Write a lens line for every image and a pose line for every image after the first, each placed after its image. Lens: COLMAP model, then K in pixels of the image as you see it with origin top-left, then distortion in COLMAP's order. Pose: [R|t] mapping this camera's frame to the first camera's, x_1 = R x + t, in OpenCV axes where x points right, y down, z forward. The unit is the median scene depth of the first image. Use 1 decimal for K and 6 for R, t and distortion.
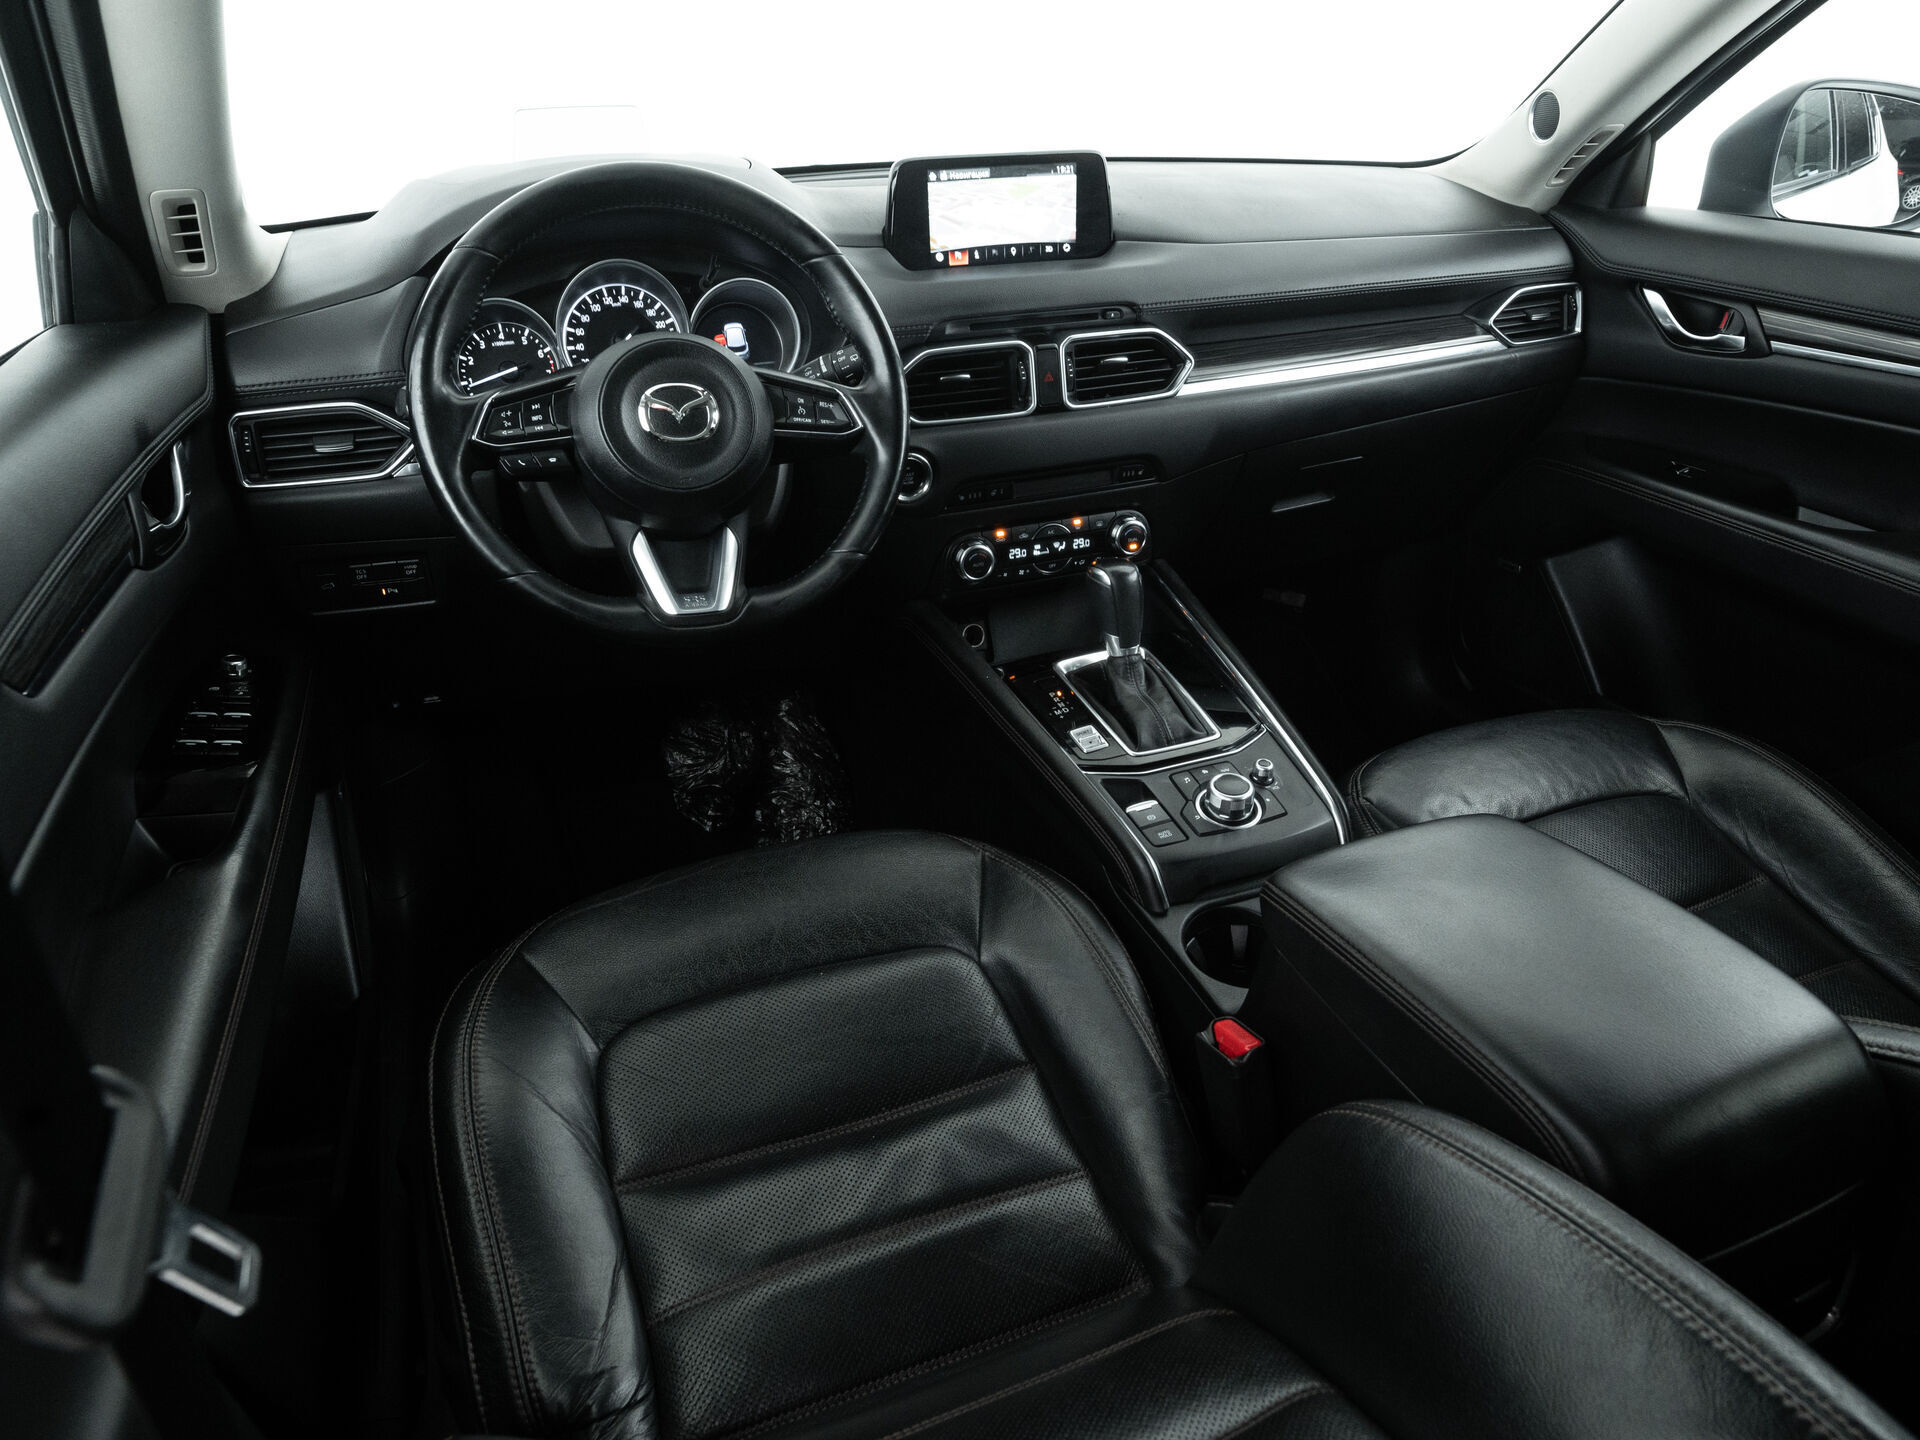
lens RADIAL K [[1287.1, 0, 1036.6], [0, 1287.1, 719.9], [0, 0, 1]] dist [-0.022744, -0.002817]
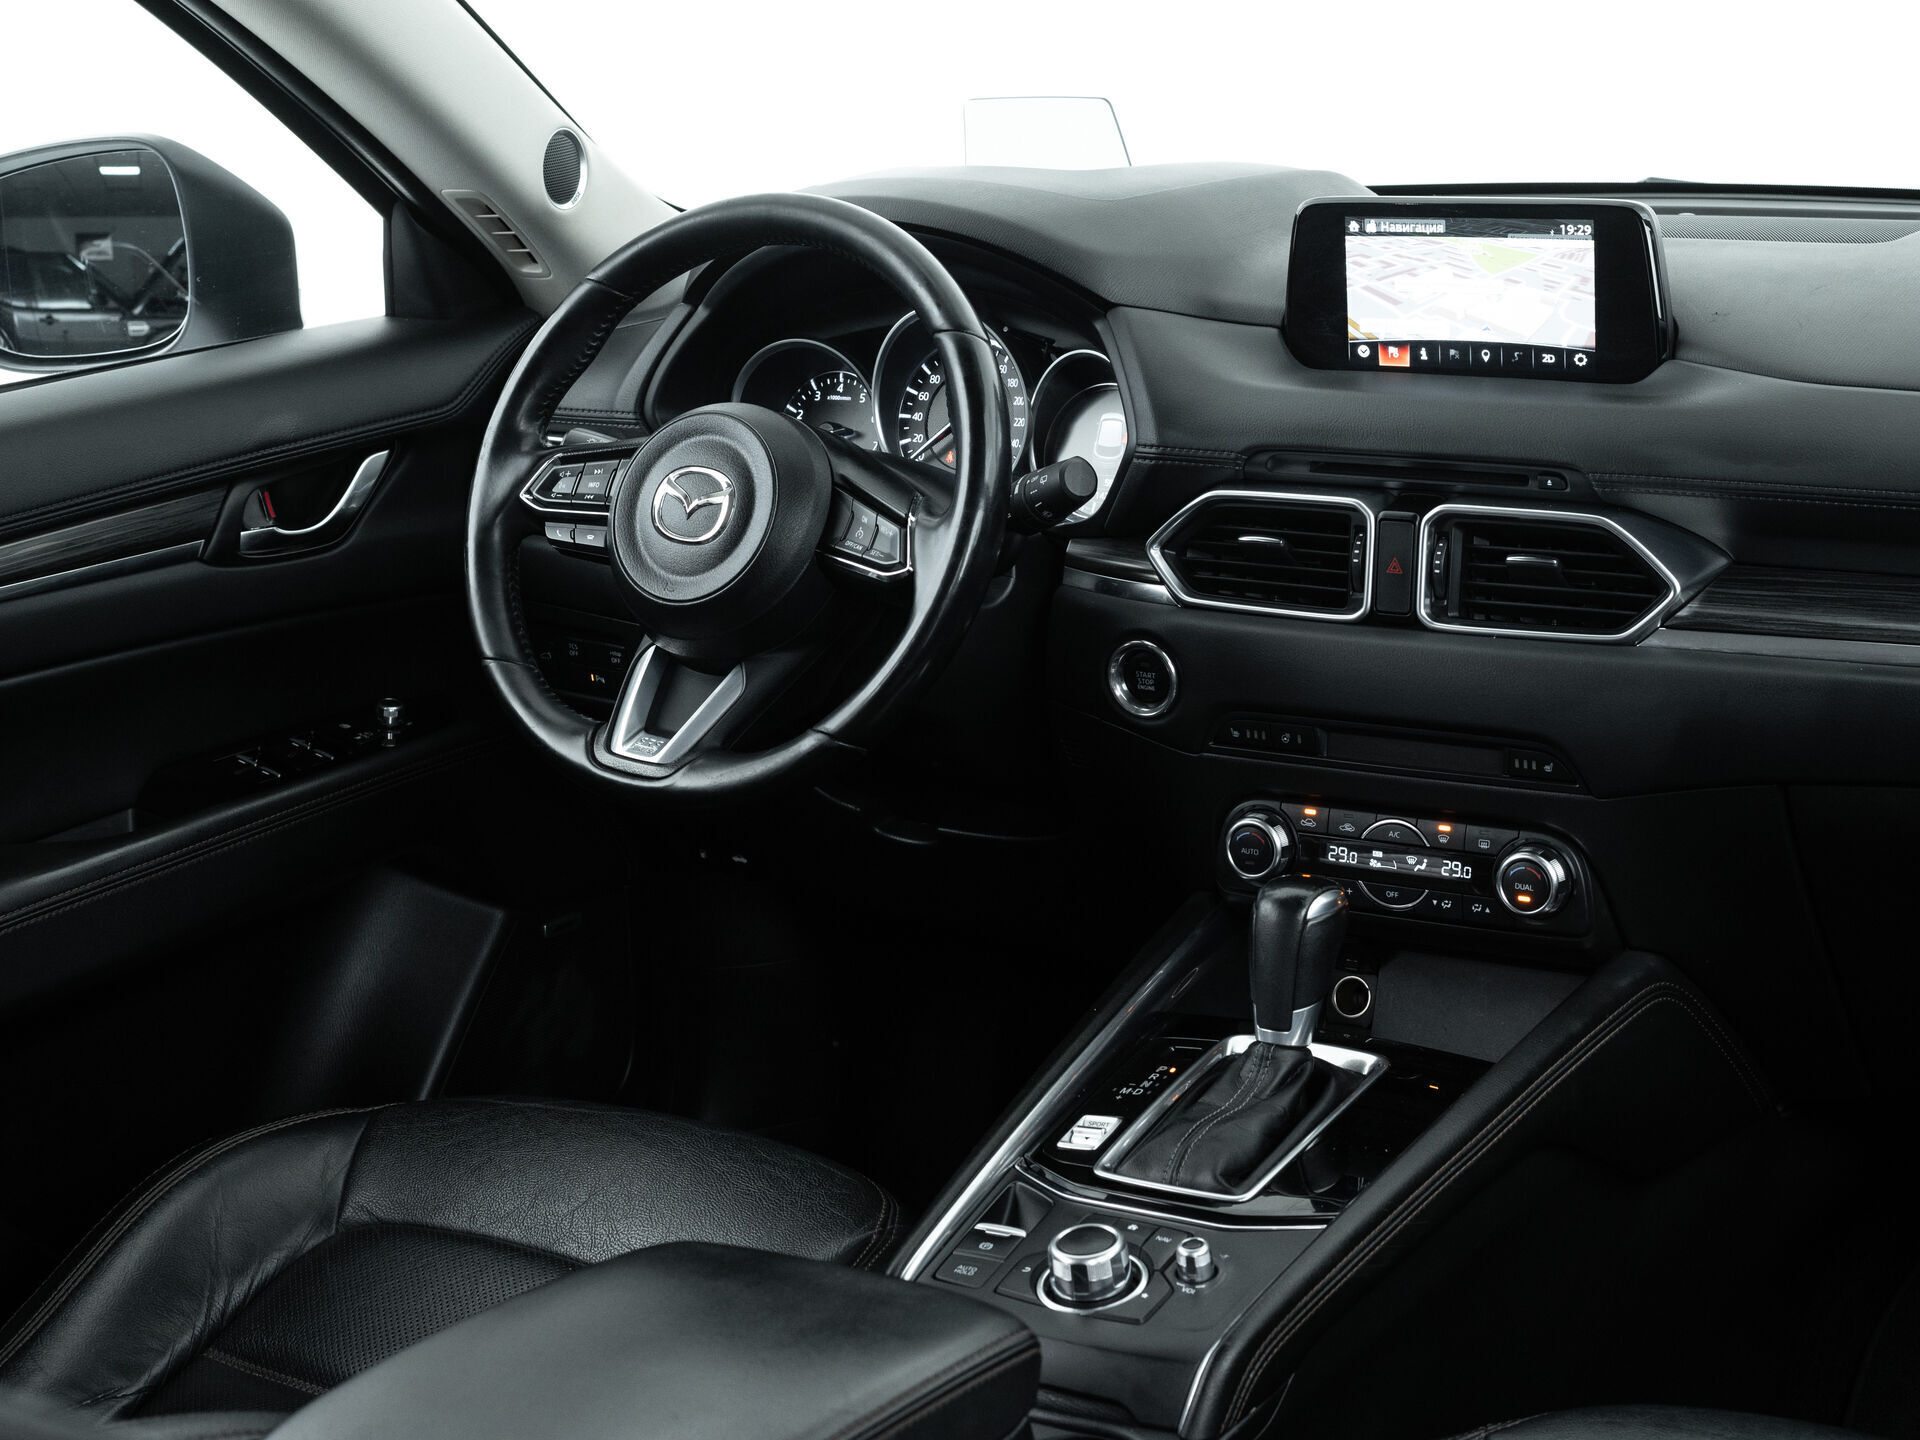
lens RADIAL K [[3332.7, 0, 959.2], [0, 3332.7, 682.6], [0, 0, 1]] dist [-0.159634, 0.123239]
pose [[0.548290, 0.184104, -0.815772, 1.140458], [-0.341338, 0.939781, -0.017327, -0.125033], [0.763457, 0.287954, 0.578114, -0.000726]]
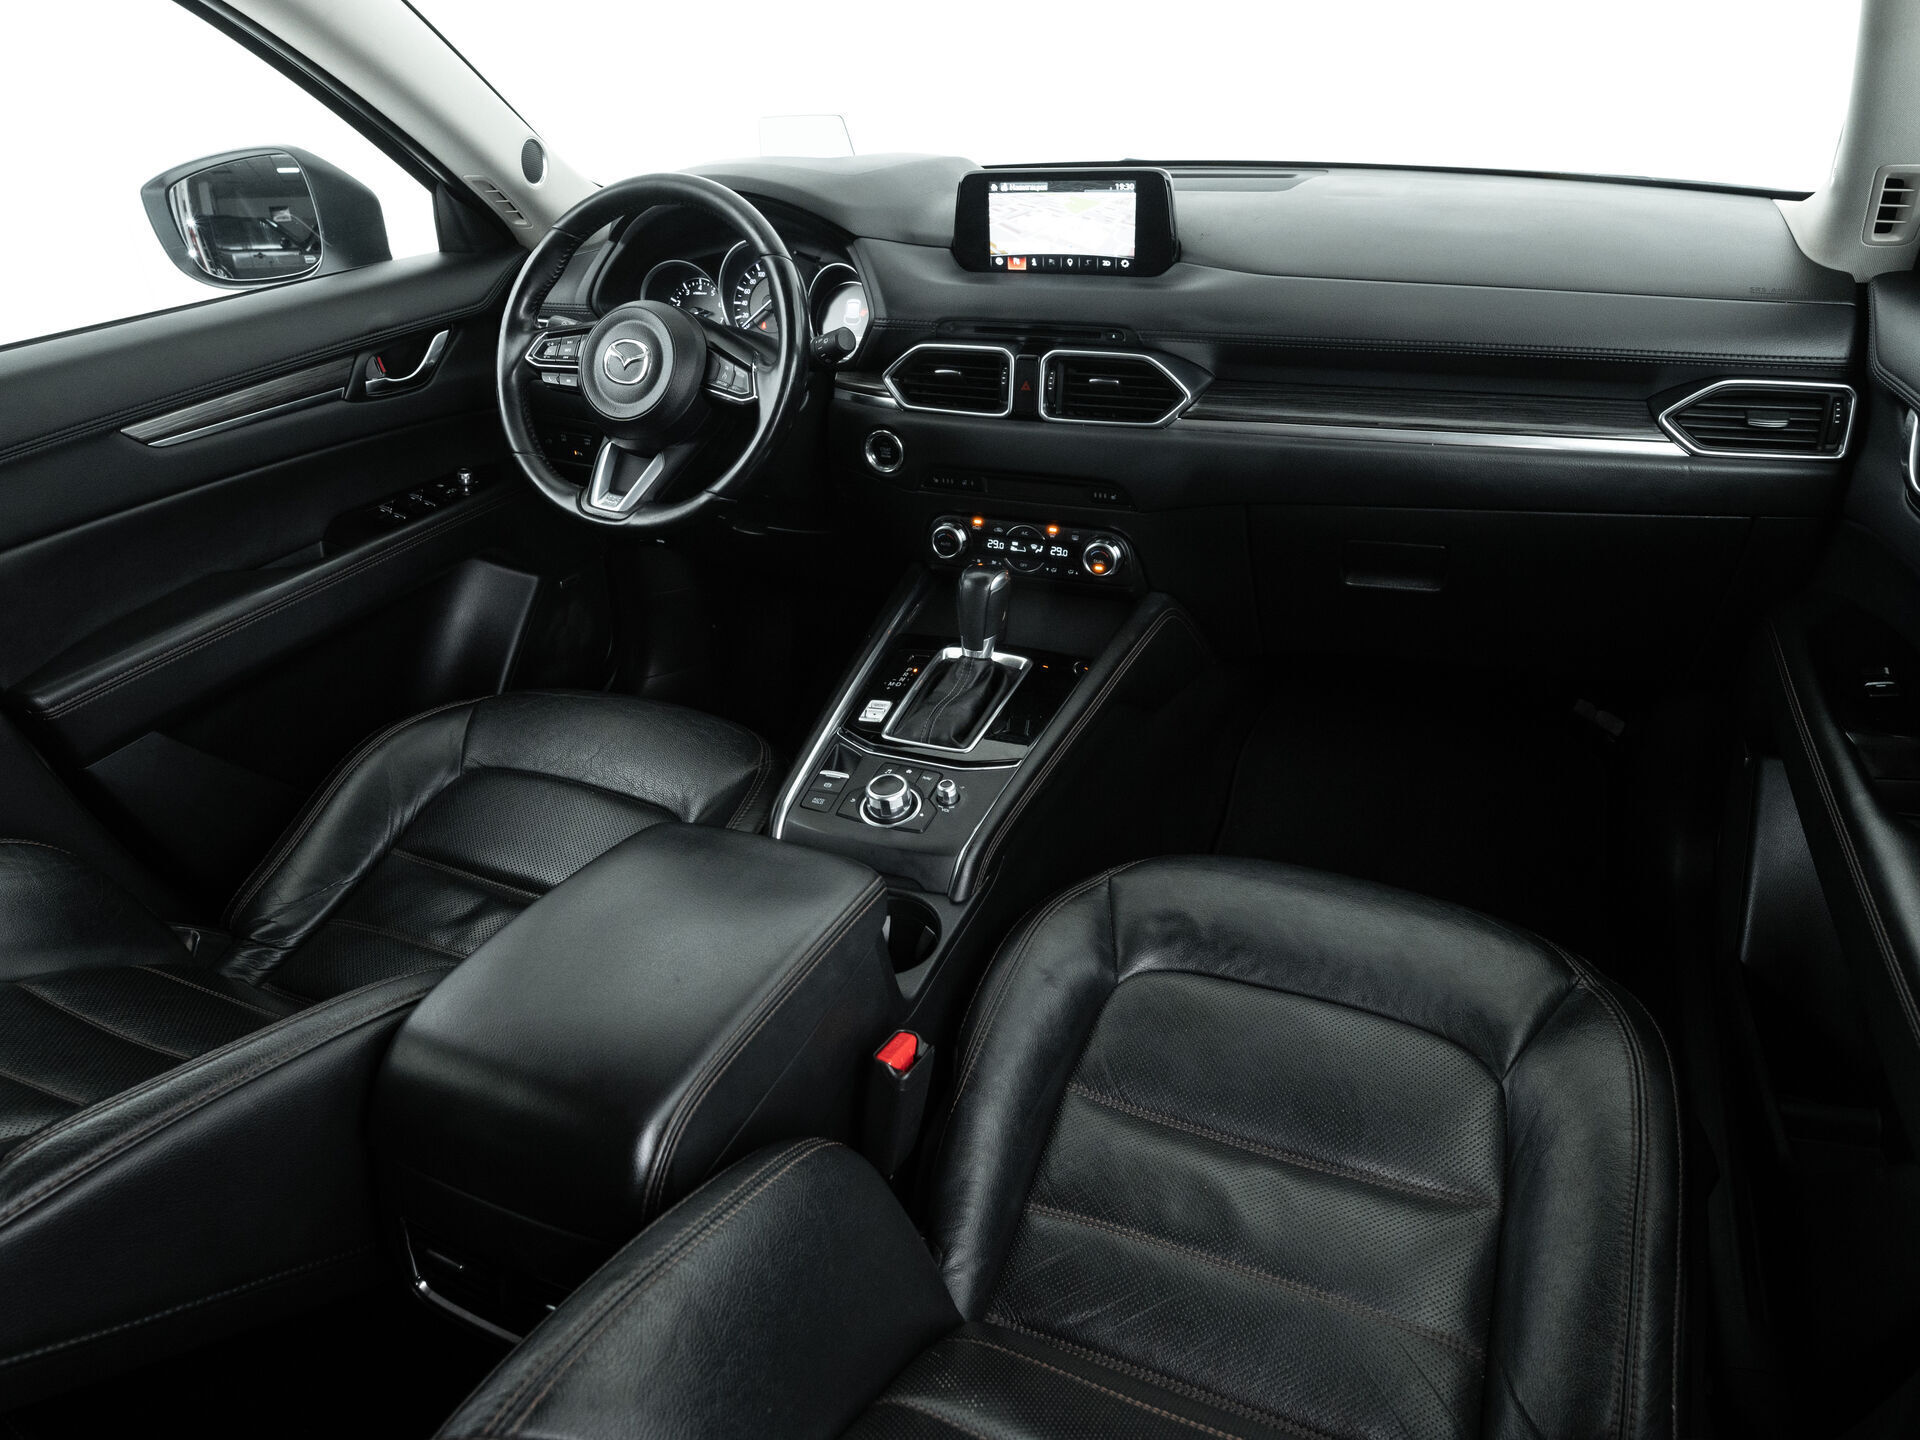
lens RADIAL K [[1336.5, 0, 905.6], [0, 1336.5, 706.9], [0, 0, 1]] dist [-0.027528, -0.000423]
pose [[0.657020, 0.326654, -0.679428, 0.771124], [-0.304777, 0.939408, 0.156921, -0.163037], [0.689519, 0.103974, 0.716766, 0.184201]]
